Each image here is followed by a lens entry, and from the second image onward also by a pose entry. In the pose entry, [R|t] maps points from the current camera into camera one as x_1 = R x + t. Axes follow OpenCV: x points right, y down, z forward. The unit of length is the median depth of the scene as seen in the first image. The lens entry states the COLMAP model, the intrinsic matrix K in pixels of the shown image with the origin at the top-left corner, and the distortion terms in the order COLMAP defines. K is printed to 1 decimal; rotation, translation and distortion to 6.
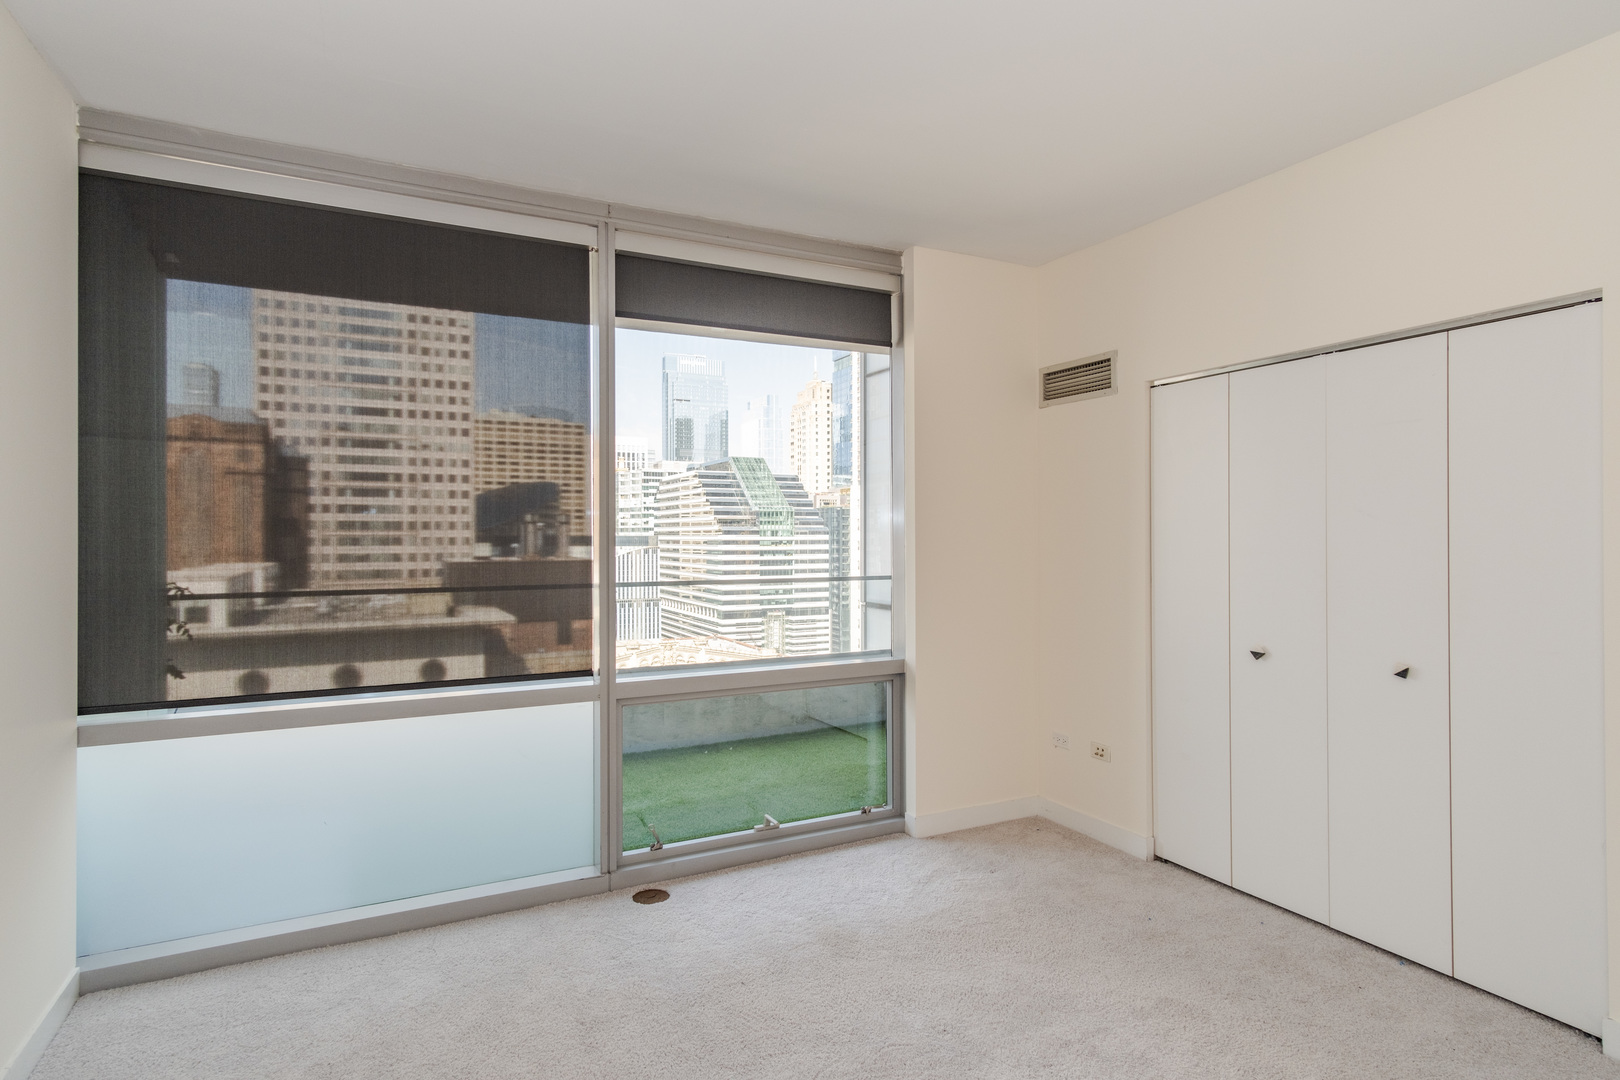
lens RADIAL K [[845.8, 0, 816.3], [0, 845.8, 537.9], [0, 0, 1]] dist [0.004005, 0.002192]
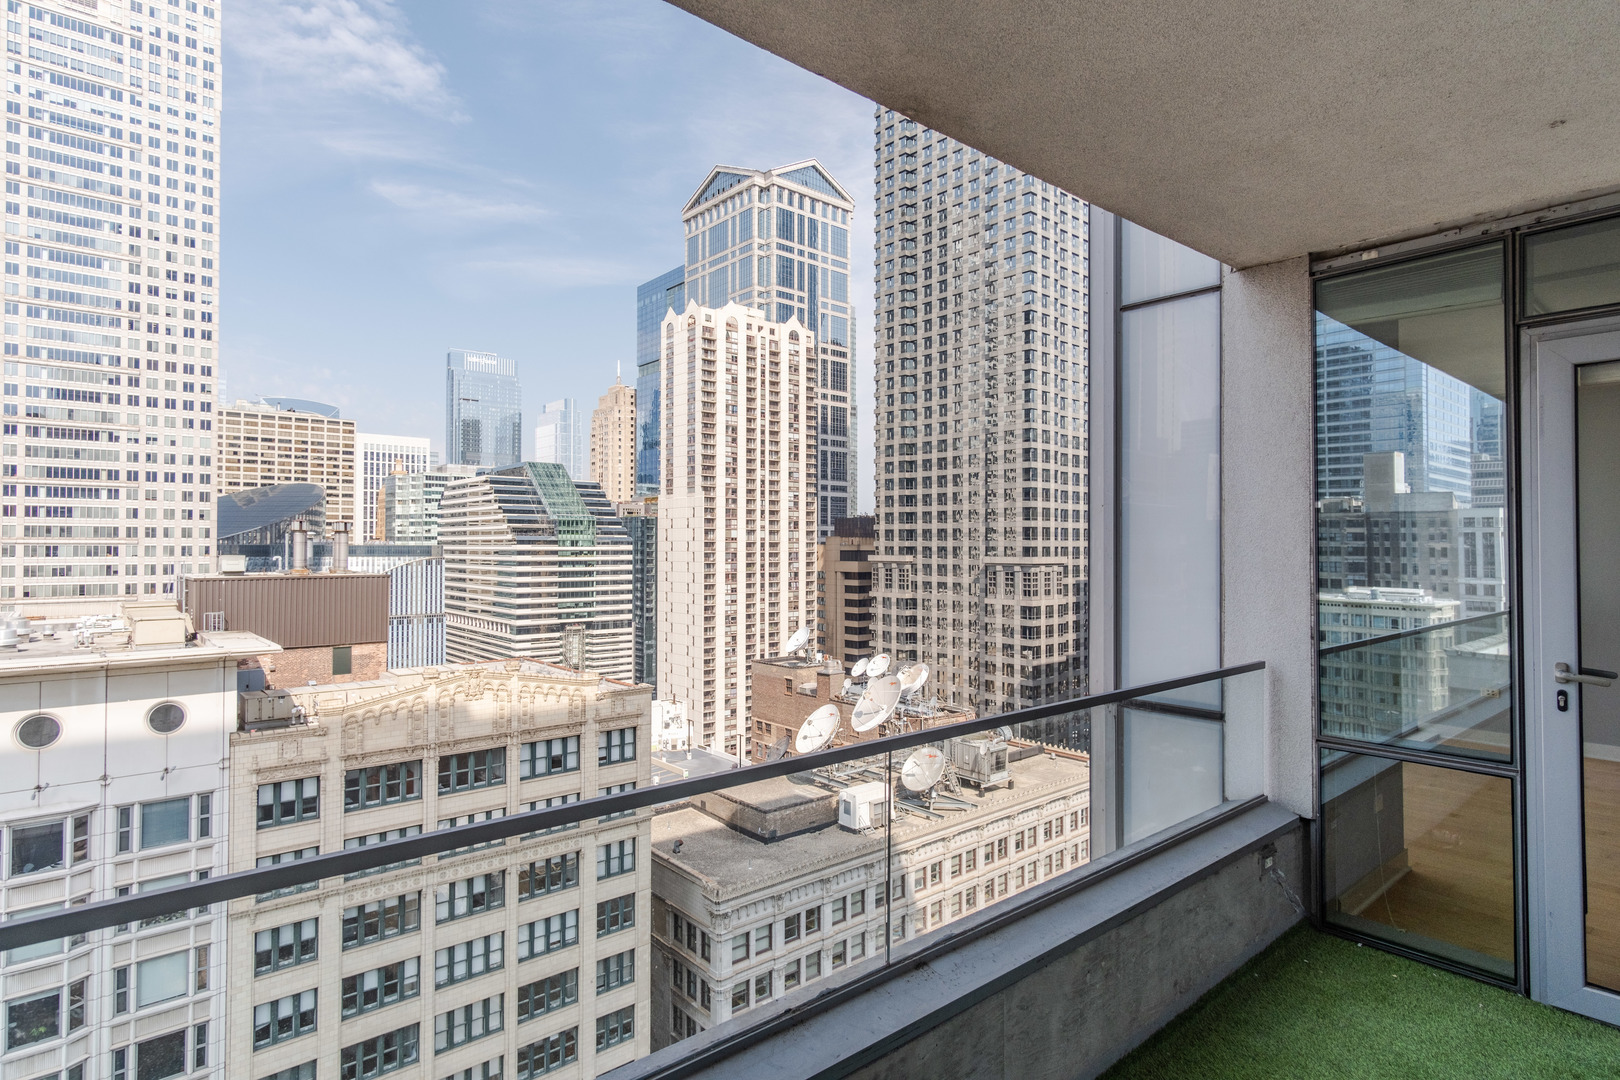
lens RADIAL K [[845.8, 0, 818.2], [0, 845.8, 537.8], [0, 0, 1]] dist [0.004005, 0.002192]
pose [[0.972293, 0.006680, 0.233669, -0.006827], [-0.003809, 0.999912, -0.012733, -0.000674], [-0.233733, 0.011490, 0.972233, 0.012038]]
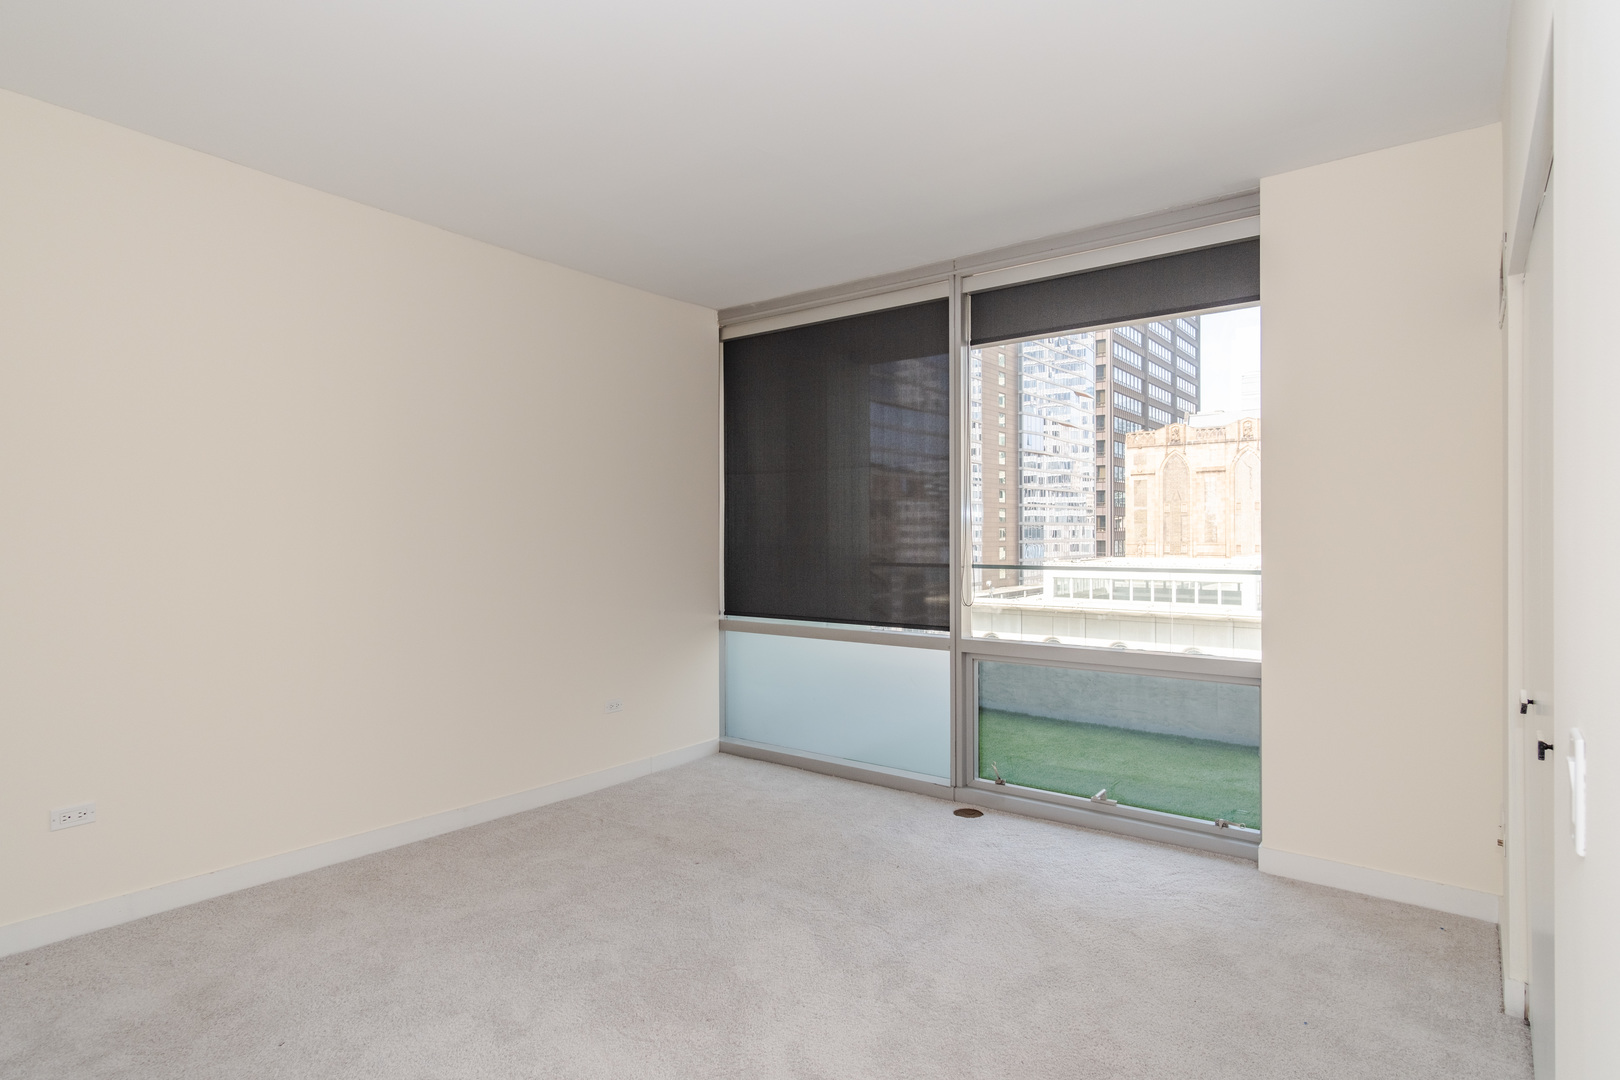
lens RADIAL K [[845.8, 0, 802.0], [0, 845.8, 532.1], [0, 0, 1]] dist [0.004005, 0.002192]
pose [[0.430216, -0.000368, -0.902726, 0.683144], [0.002864, 0.999995, 0.000957, 0.009389], [0.902721, -0.002997, 0.430215, 0.211085]]
